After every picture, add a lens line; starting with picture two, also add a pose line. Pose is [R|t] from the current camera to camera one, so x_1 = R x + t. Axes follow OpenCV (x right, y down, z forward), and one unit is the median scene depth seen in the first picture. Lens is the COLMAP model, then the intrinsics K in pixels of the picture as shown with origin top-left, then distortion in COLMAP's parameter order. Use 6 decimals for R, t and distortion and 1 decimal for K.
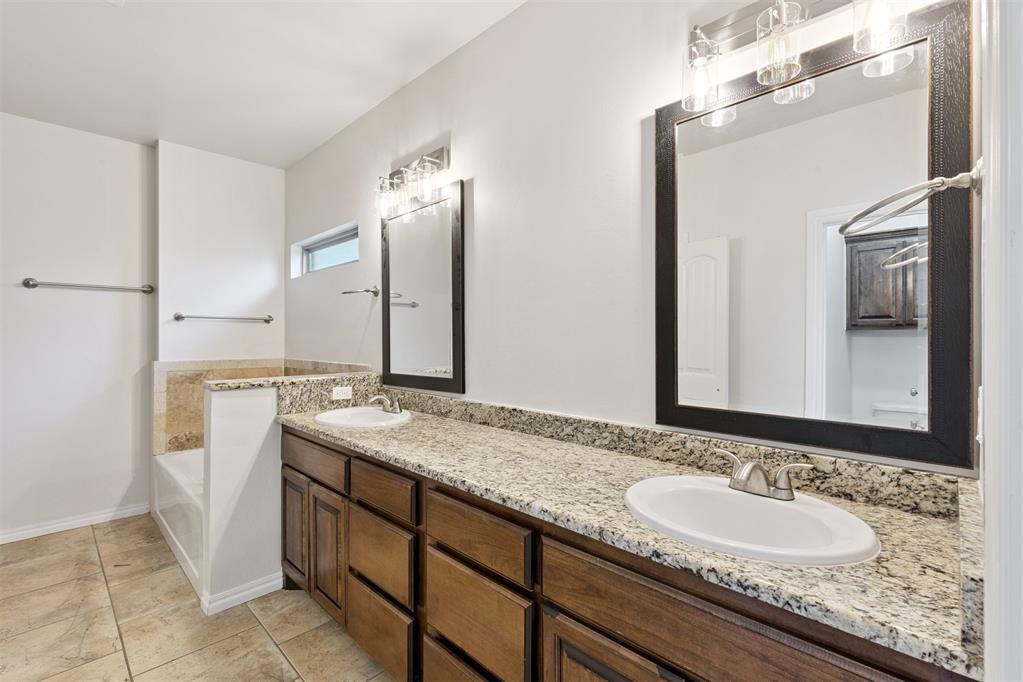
lens RADIAL K [[461.8, 0, 508.7], [0, 461.8, 335.9], [0, 0, 1]] dist [0.007214, -0.002779]
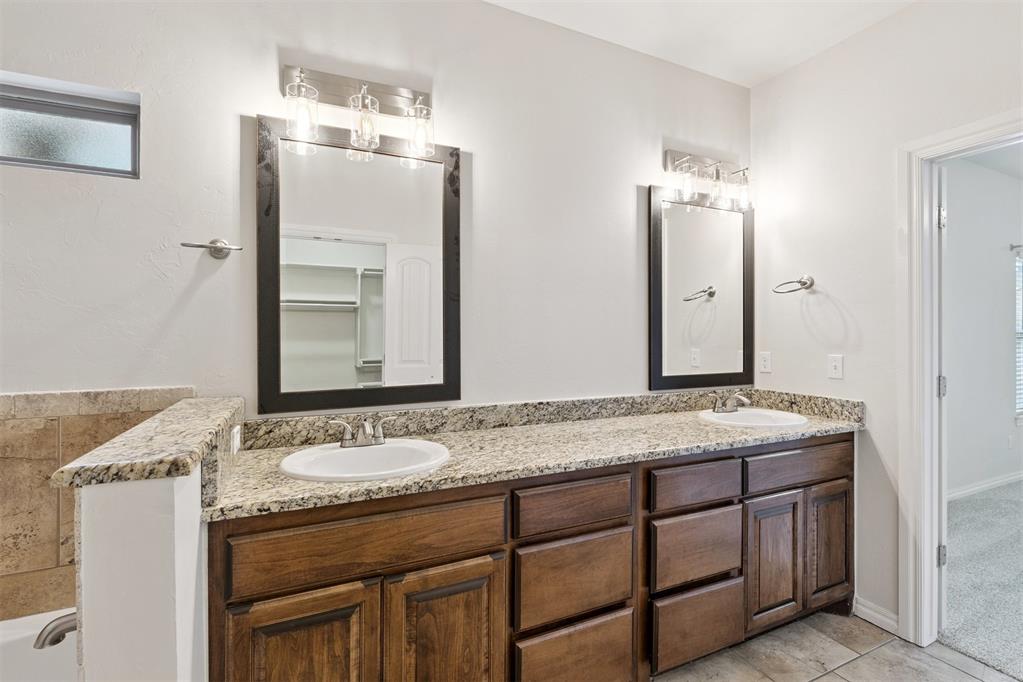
lens RADIAL K [[461.8, 0, 515.4], [0, 461.8, 336.3], [0, 0, 1]] dist [0.007214, -0.002779]
pose [[0.340985, -0.000275, 0.940069, -1.103533], [-0.004165, 0.999990, 0.001803, 0.006984], [-0.940059, -0.004530, 0.340981, 0.777188]]
